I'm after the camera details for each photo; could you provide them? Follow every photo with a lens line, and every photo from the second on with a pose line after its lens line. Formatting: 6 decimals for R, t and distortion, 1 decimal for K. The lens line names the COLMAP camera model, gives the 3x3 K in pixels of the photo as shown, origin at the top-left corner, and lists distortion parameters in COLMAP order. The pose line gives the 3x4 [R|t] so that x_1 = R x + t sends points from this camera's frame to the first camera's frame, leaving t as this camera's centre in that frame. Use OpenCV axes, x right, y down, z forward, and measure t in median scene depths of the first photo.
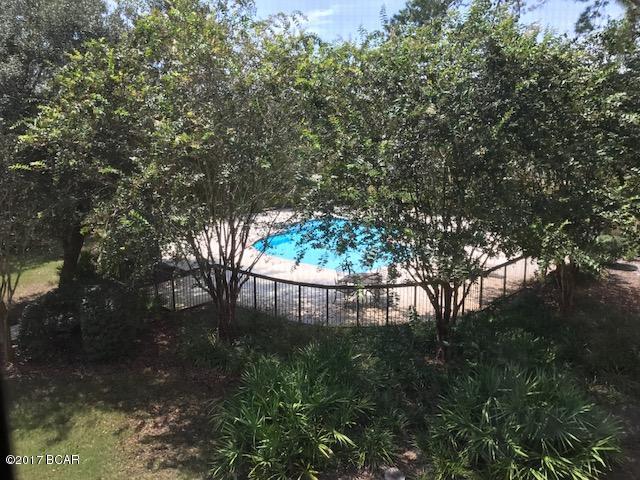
lens RADIAL K [[532.7, 0, 320.0], [0, 532.7, 240.0], [0, 0, 1]] dist [0.008933, 0.008731]
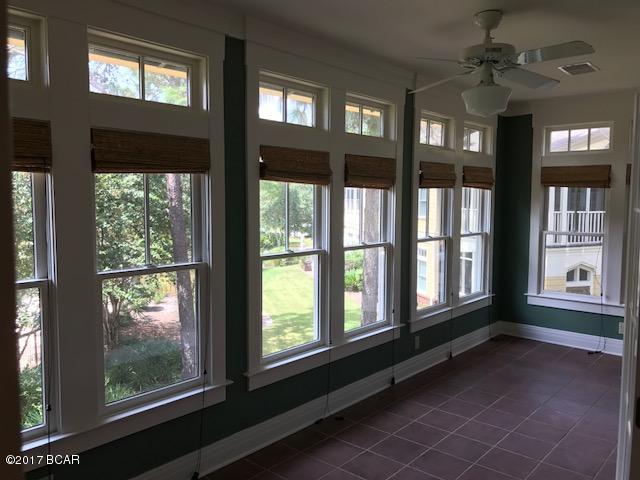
lens RADIAL K [[532.7, 0, 320.0], [0, 532.7, 240.0], [0, 0, 1]] dist [0.008933, 0.008731]
pose [[0.678850, -0.049148, 0.732630, -0.124436], [0.140213, 0.988074, -0.063636, 0.045029], [-0.720765, 0.145924, 0.677646, -0.250655]]
